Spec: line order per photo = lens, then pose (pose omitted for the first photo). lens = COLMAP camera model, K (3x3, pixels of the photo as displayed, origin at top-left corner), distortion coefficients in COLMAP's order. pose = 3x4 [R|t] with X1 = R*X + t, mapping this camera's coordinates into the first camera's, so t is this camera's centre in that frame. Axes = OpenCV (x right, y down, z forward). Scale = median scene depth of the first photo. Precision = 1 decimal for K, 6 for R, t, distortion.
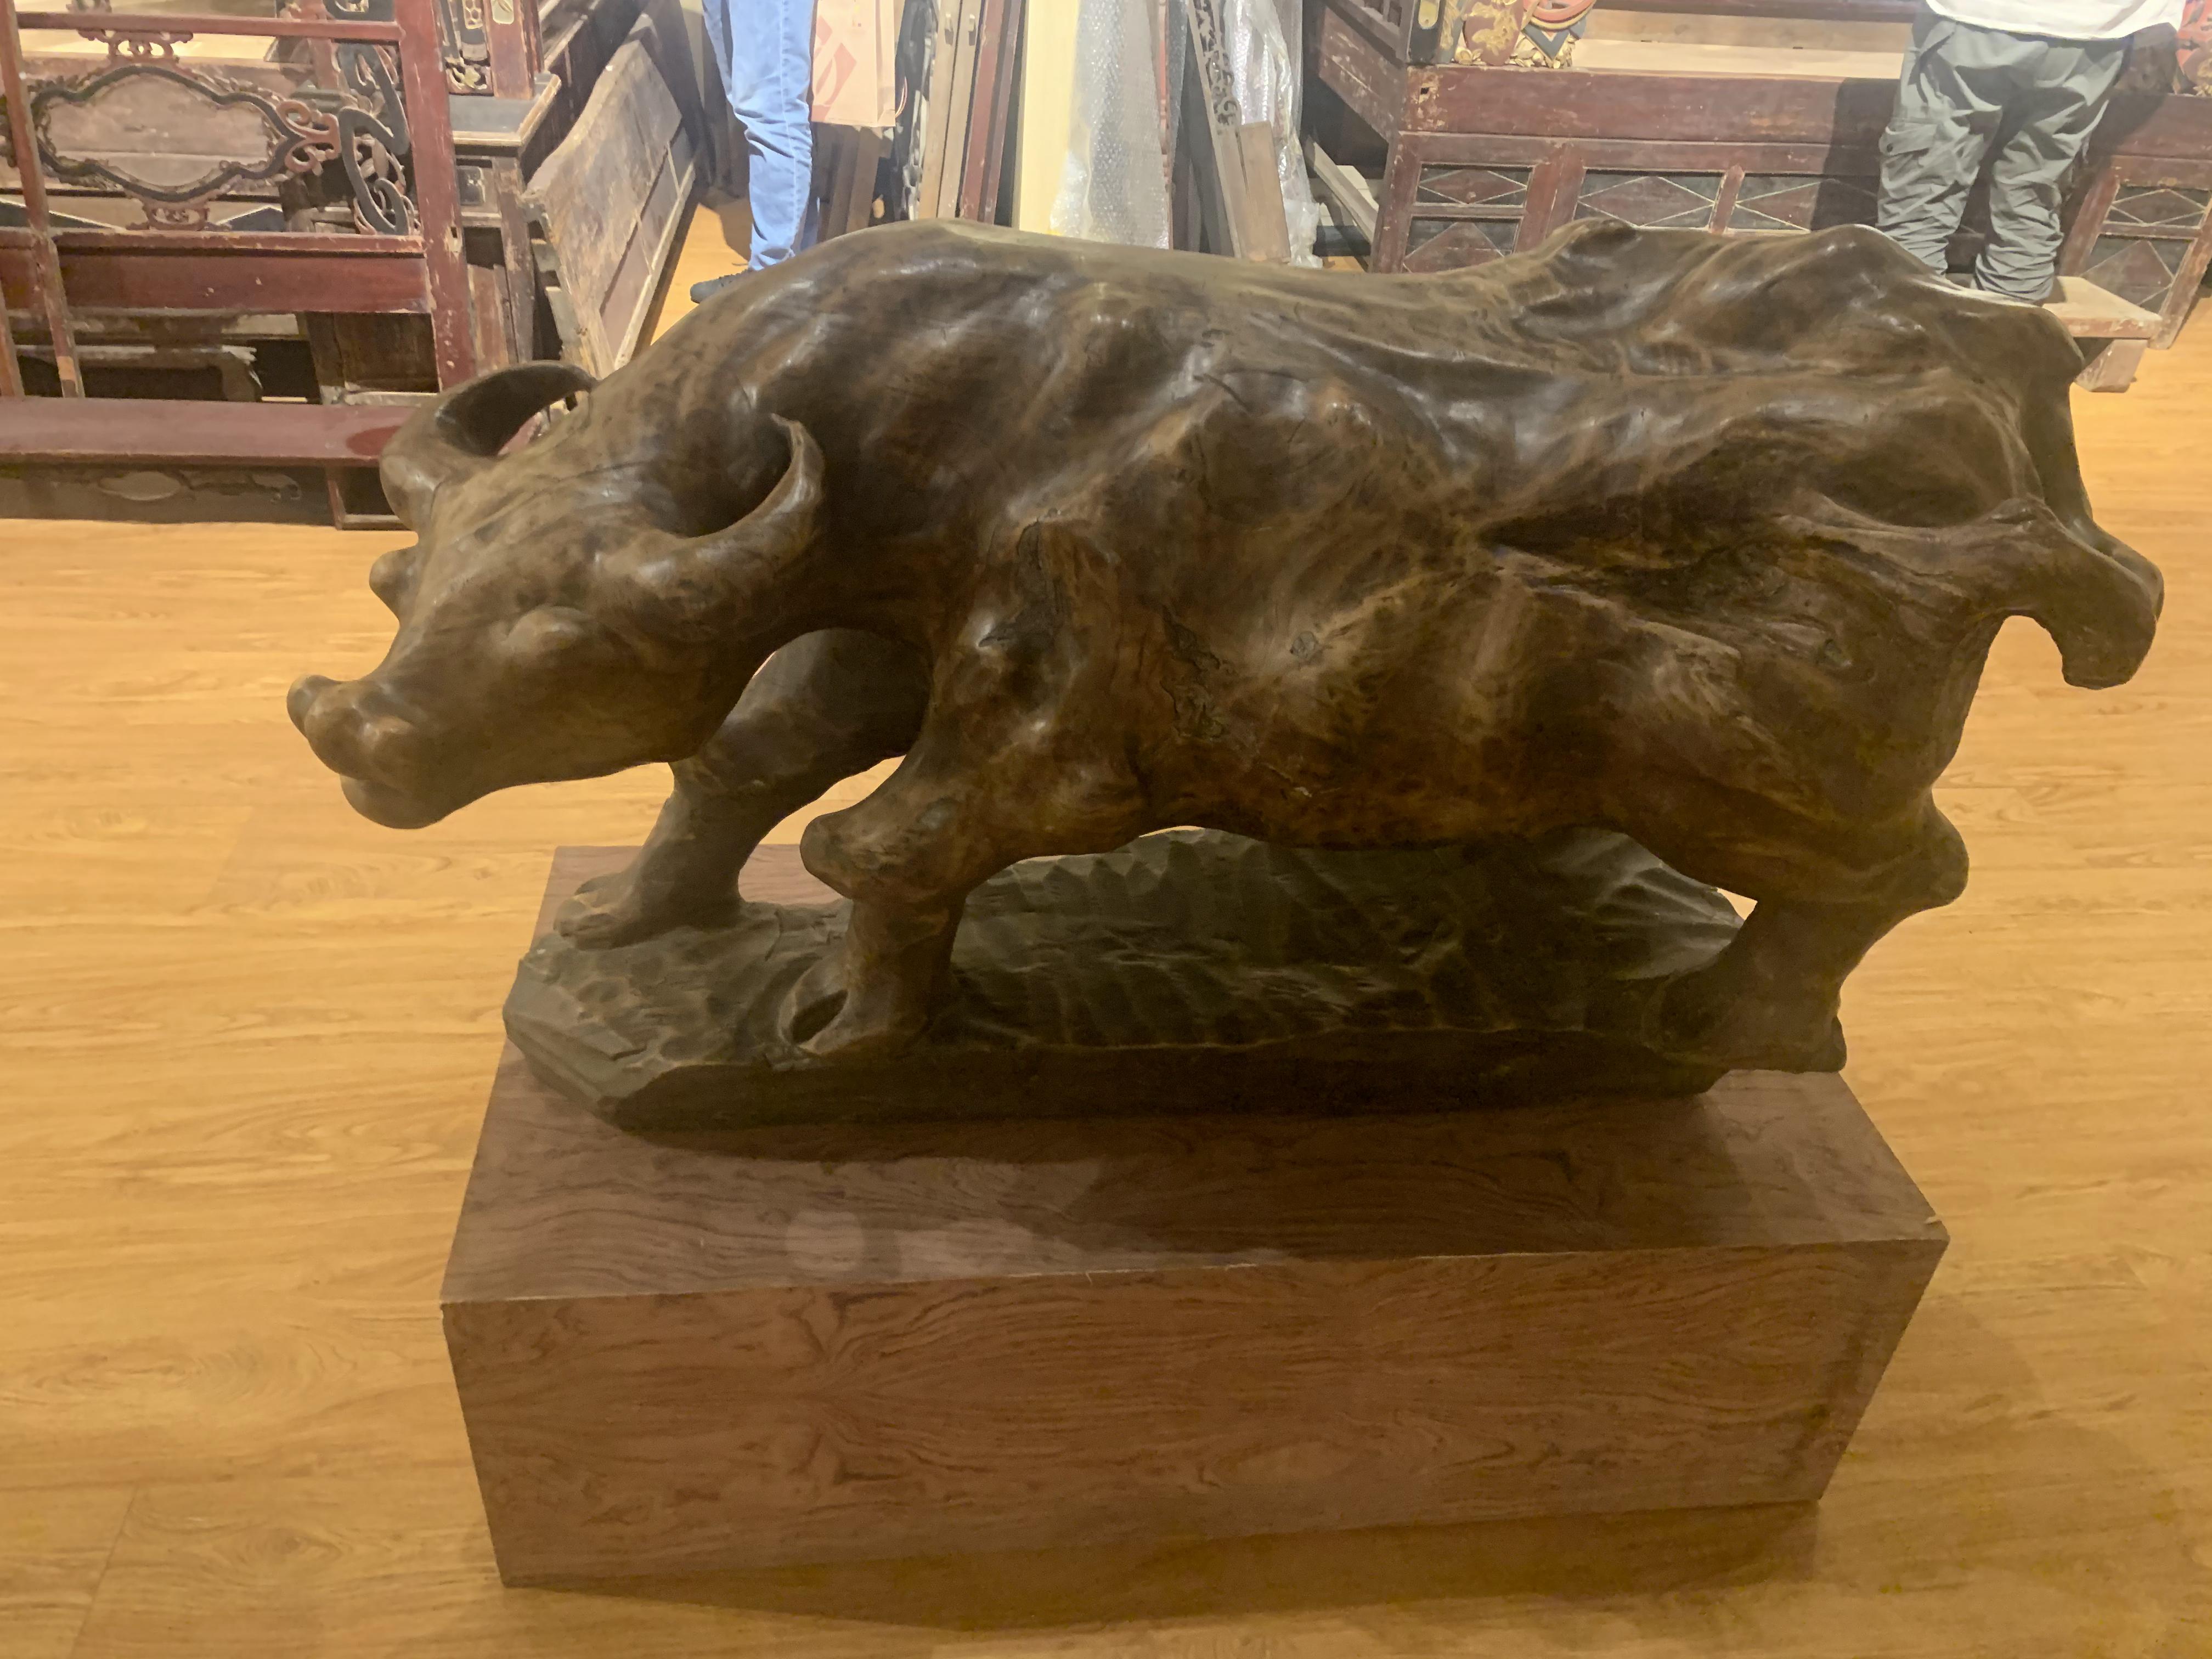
lens RADIAL K [[1650.0, 0, 1104.9], [0, 1650.0, 825.0], [0, 0, 1]] dist [-0.000959, -0.002282]
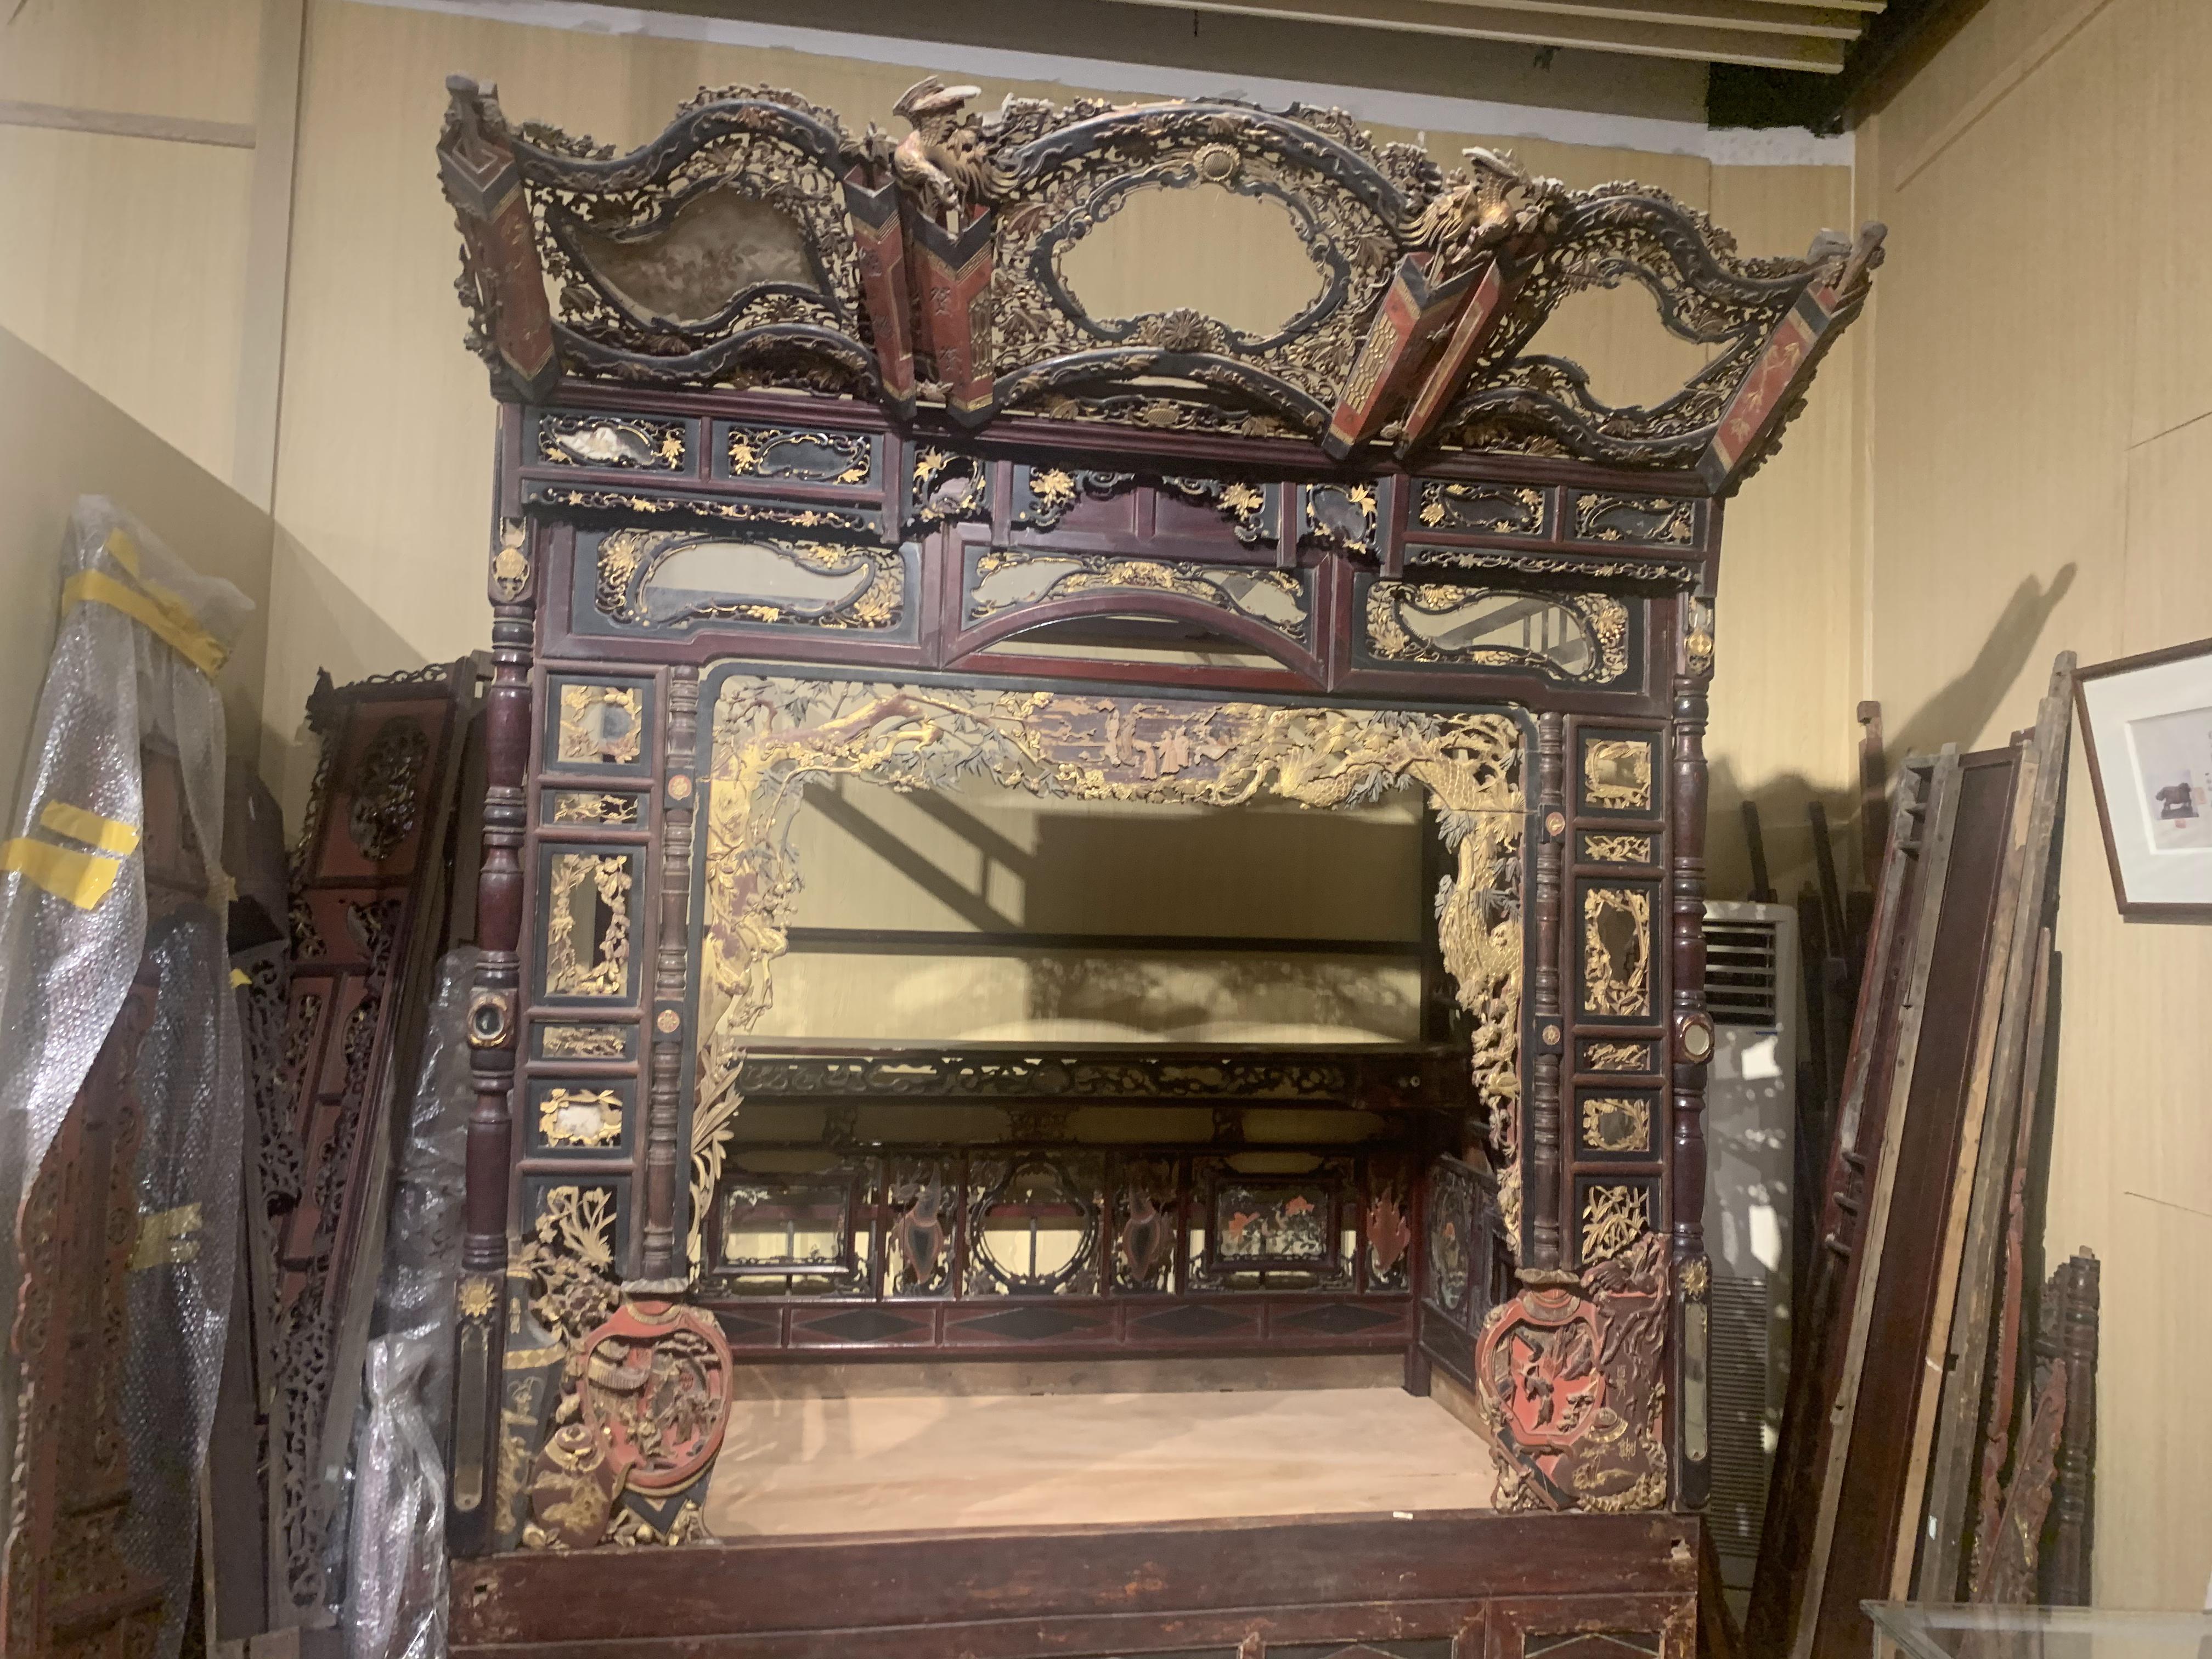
lens RADIAL K [[1650.0, 0, 1104.9], [0, 1650.0, 825.0], [0, 0, 1]] dist [-0.000959, -0.002282]
pose [[0.998119, -0.028004, 0.054531, 0.432432], [0.055660, 0.786733, -0.614779, -0.249980], [-0.025685, 0.616658, 0.786812, 0.224839]]
